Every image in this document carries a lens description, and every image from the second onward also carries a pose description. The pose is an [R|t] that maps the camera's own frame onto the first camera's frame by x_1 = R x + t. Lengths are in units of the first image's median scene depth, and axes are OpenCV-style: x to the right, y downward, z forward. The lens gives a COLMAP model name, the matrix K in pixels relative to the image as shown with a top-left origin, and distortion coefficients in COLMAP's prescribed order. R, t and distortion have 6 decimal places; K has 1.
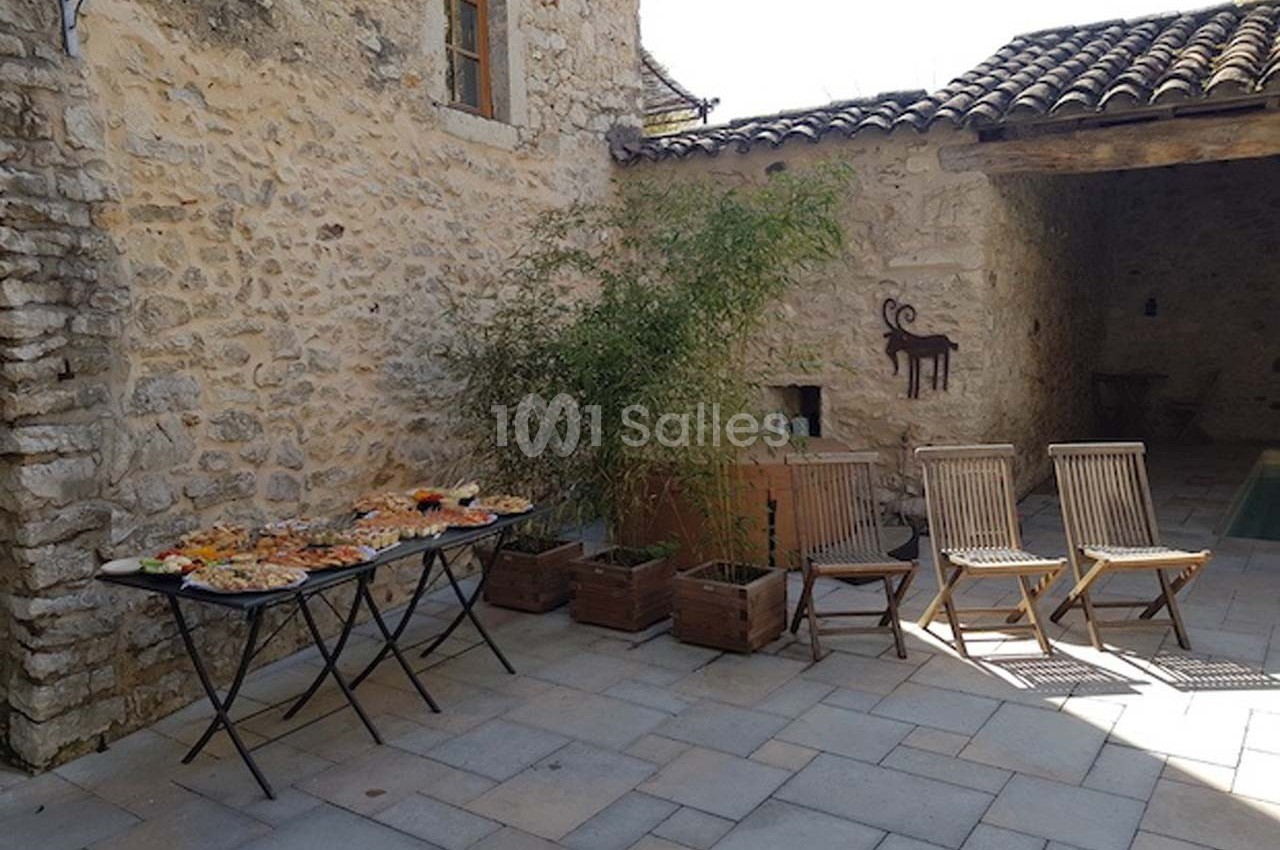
lens RADIAL K [[890.7, 0, 640.0], [0, 890.7, 425.0], [0, 0, 1]] dist [0.002796, -0.000480]
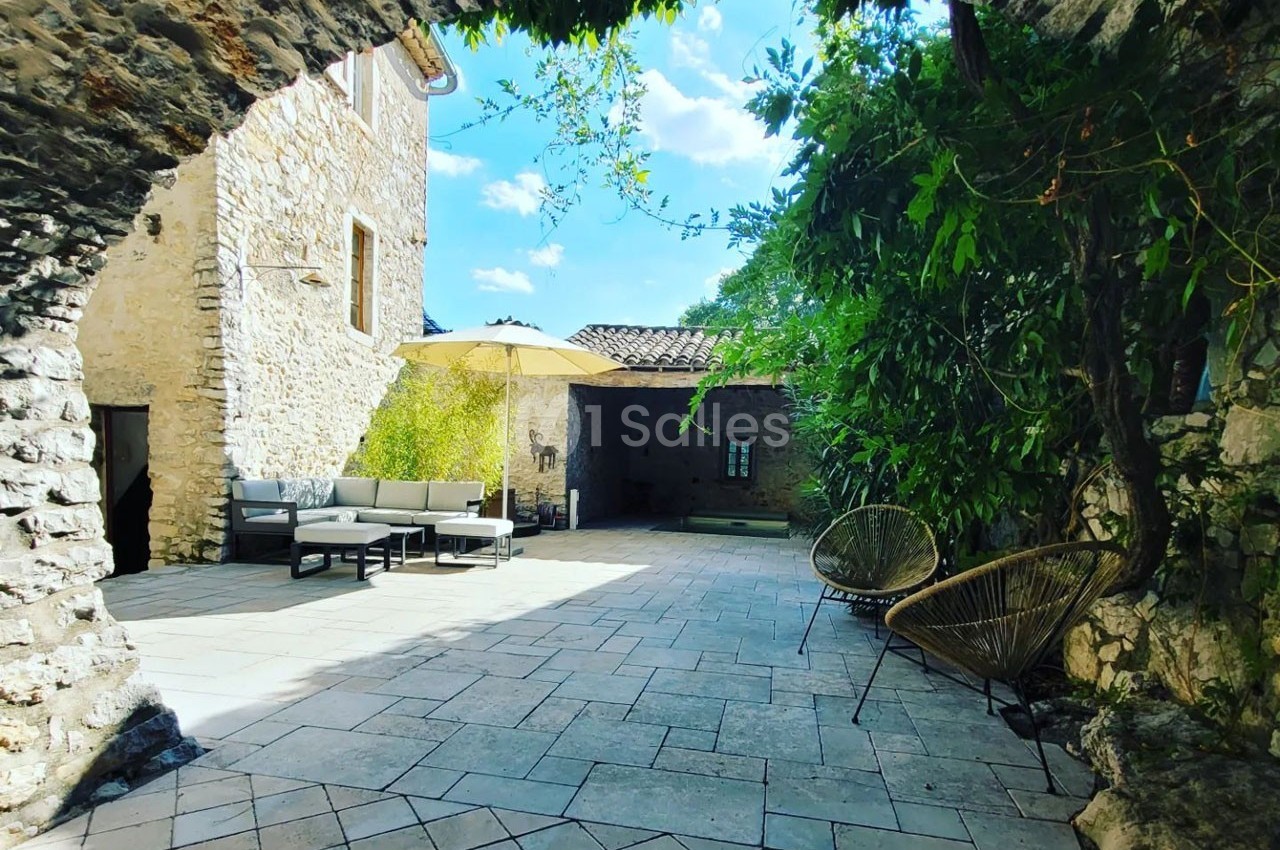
lens RADIAL K [[890.7, 0, 640.0], [0, 890.7, 425.0], [0, 0, 1]] dist [0.002796, -0.000480]
pose [[0.911066, 0.093360, 0.401550, -0.429710], [-0.009454, 0.978496, -0.206049, 0.347983], [-0.412151, 0.183928, 0.892357, -1.282940]]
